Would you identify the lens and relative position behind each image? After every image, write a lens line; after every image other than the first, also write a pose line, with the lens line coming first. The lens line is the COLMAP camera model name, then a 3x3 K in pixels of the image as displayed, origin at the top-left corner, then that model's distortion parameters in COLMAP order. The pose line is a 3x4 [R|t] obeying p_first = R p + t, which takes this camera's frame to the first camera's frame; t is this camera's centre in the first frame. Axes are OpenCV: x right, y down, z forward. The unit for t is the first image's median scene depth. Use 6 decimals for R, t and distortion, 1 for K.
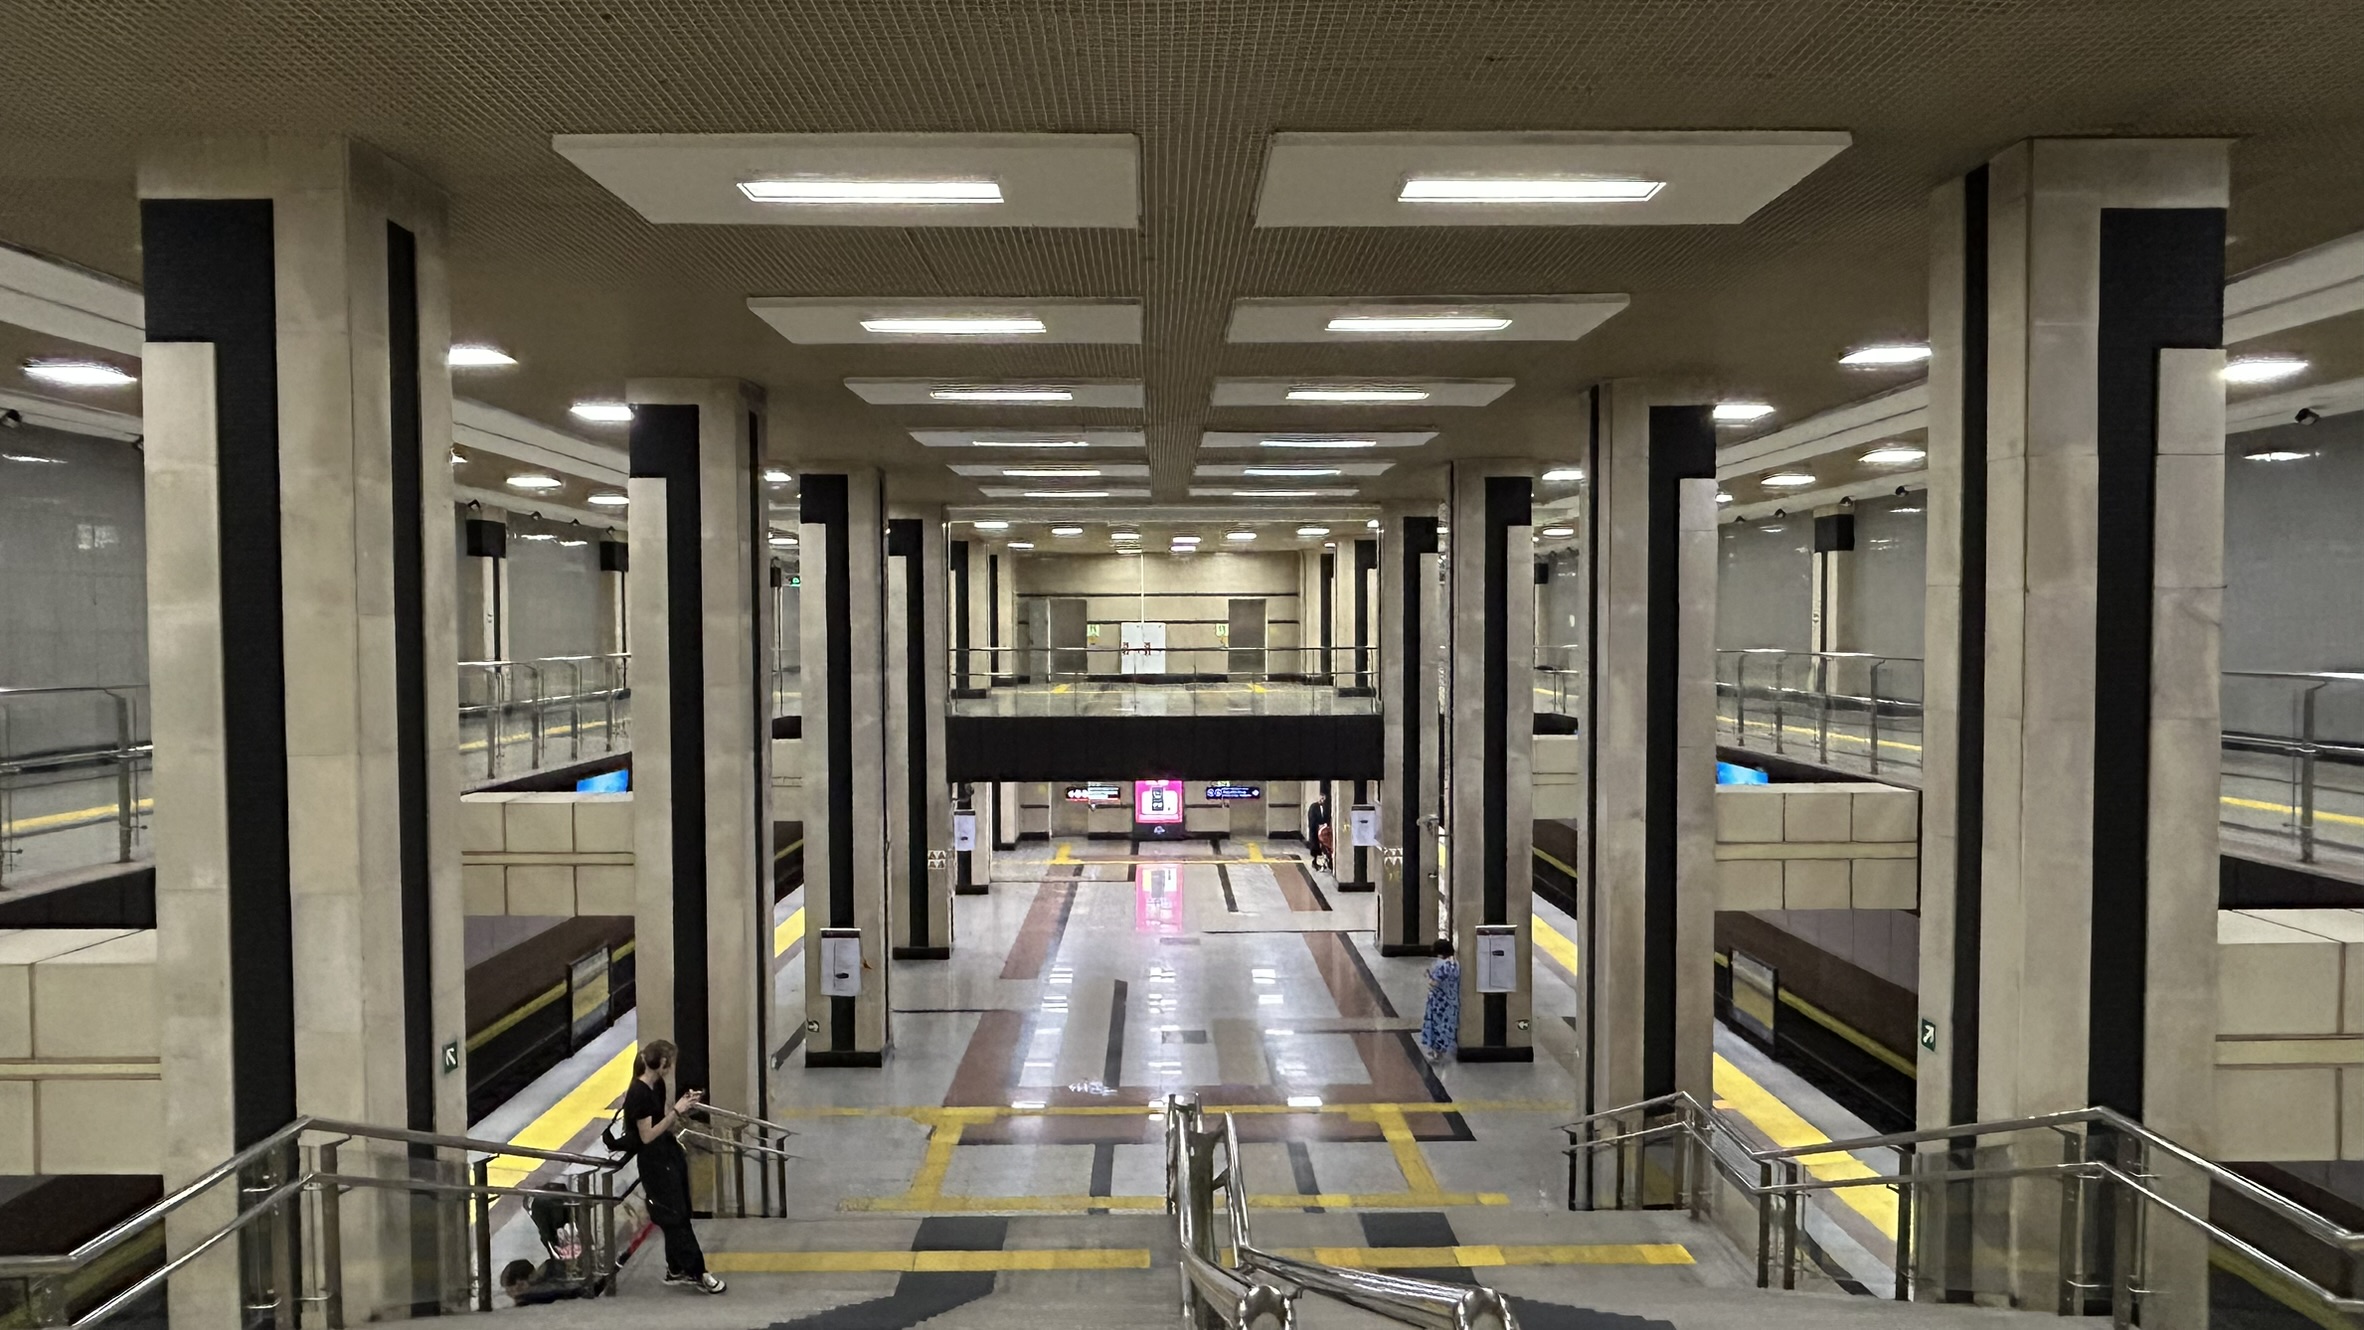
lens RADIAL K [[1474.1, 0, 1182.0], [0, 1474.1, 665.0], [0, 0, 1]] dist [-0.002761, -0.000571]
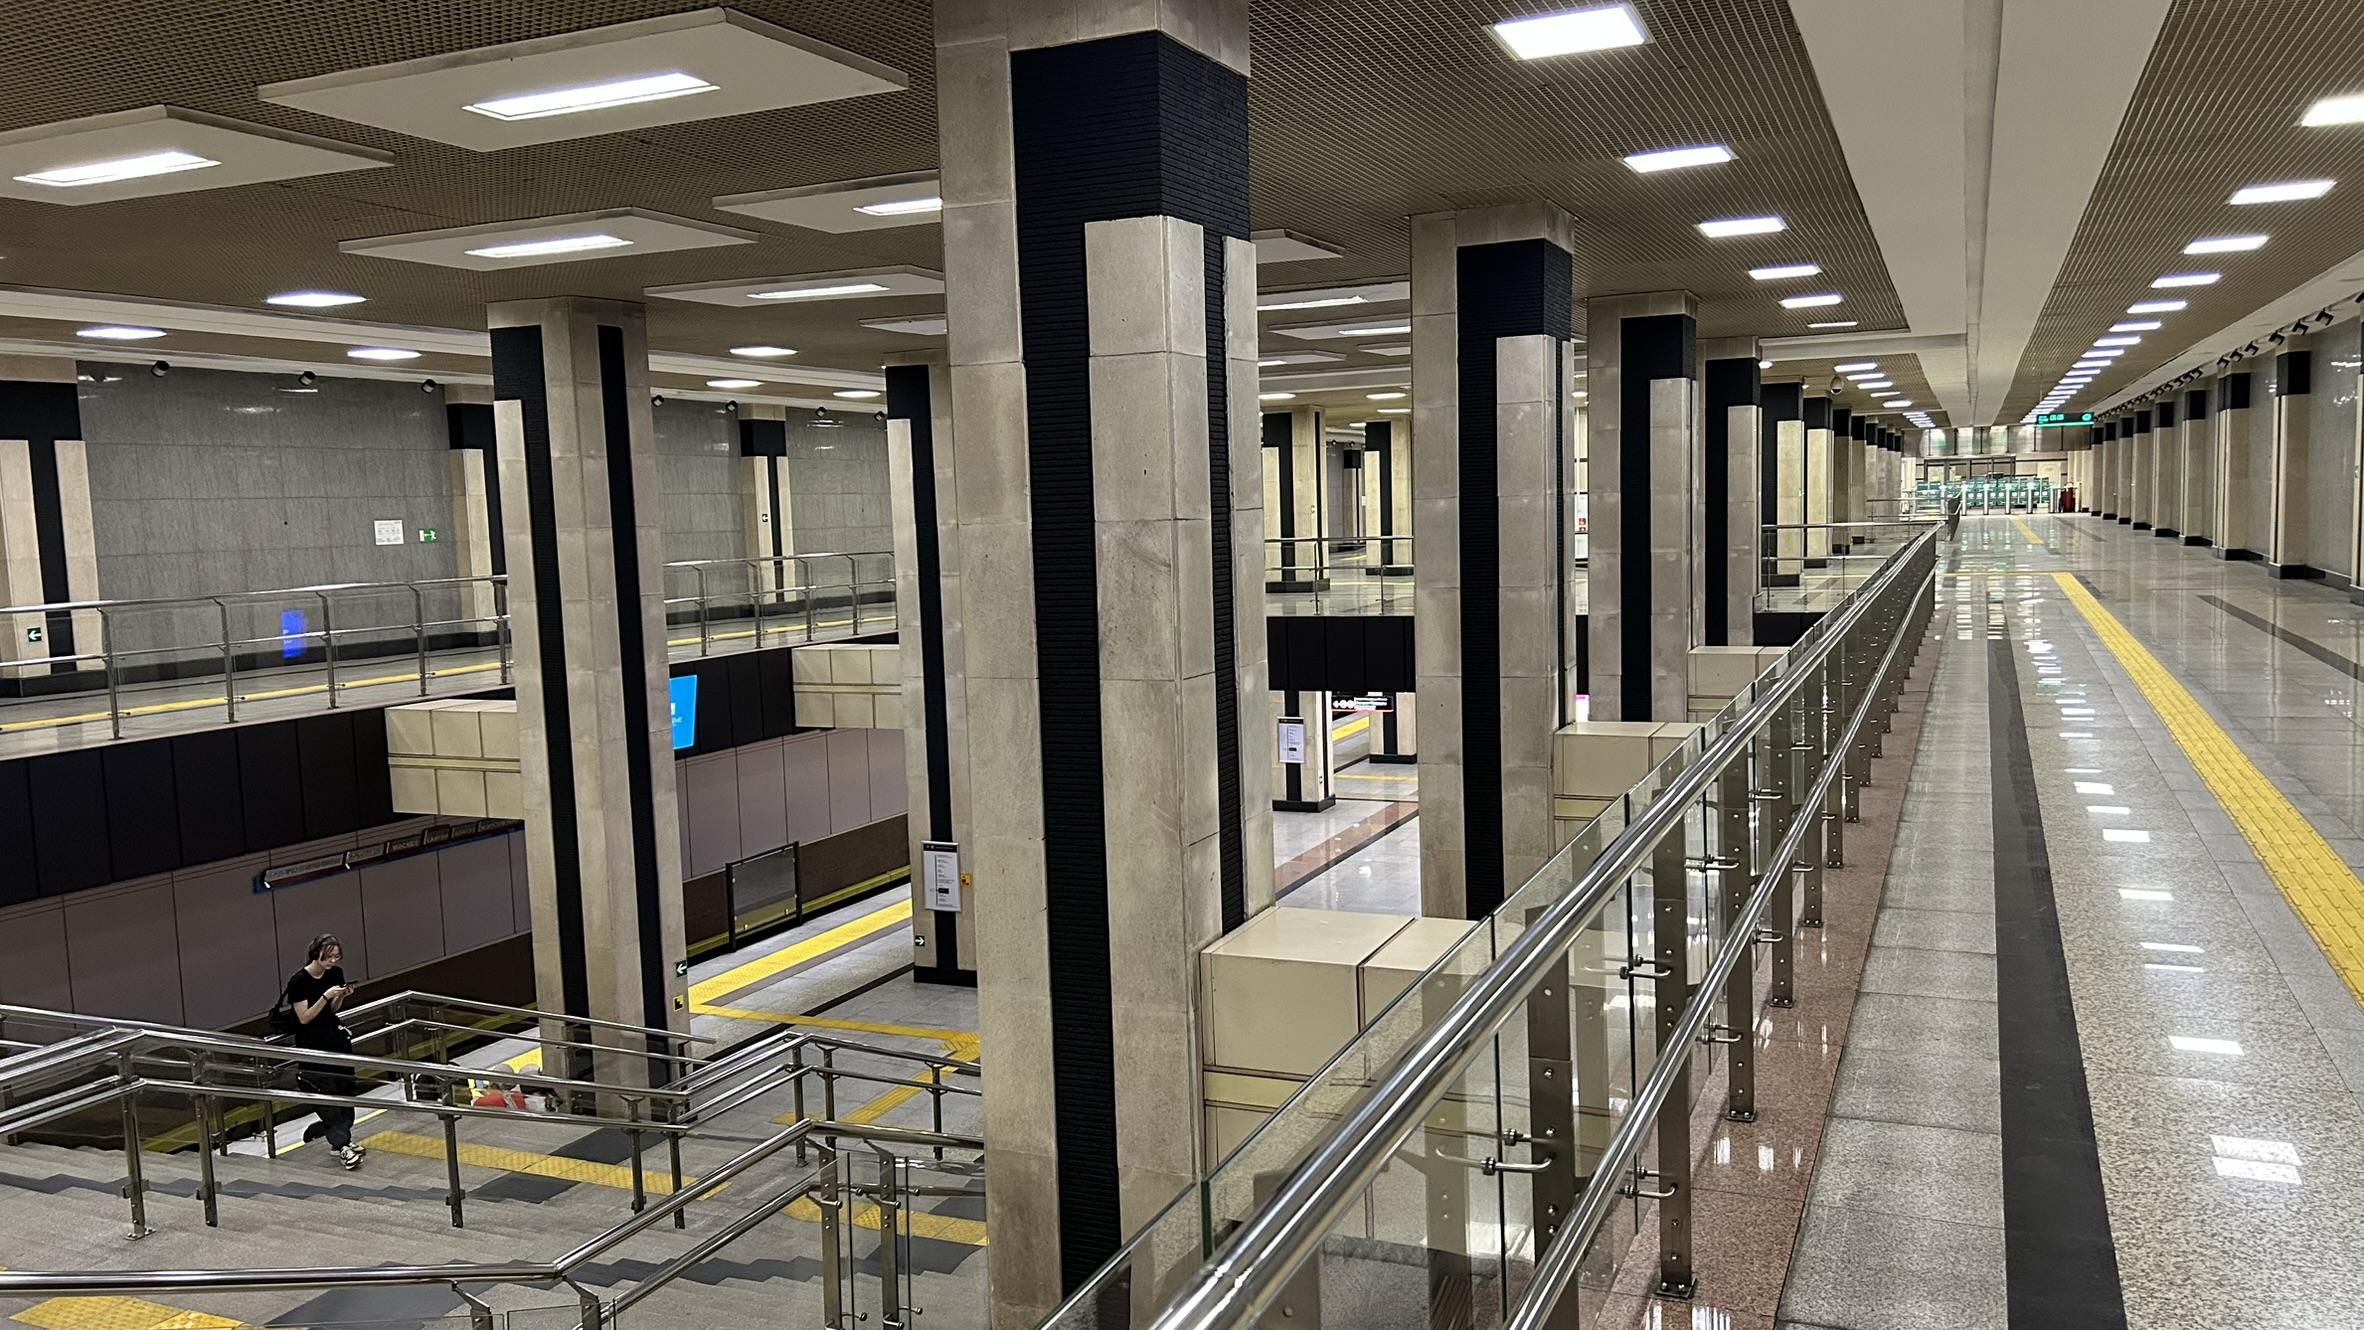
lens RADIAL K [[1727.0, 0, 1182.0], [0, 1727.0, 665.0], [0, 0, 1]] dist [0.163112, -0.213615]
pose [[0.904000, 0.012889, -0.427339, 0.586563], [0.019135, 0.997324, 0.070560, -0.020698], [0.427104, -0.071963, 0.901334, 0.073781]]
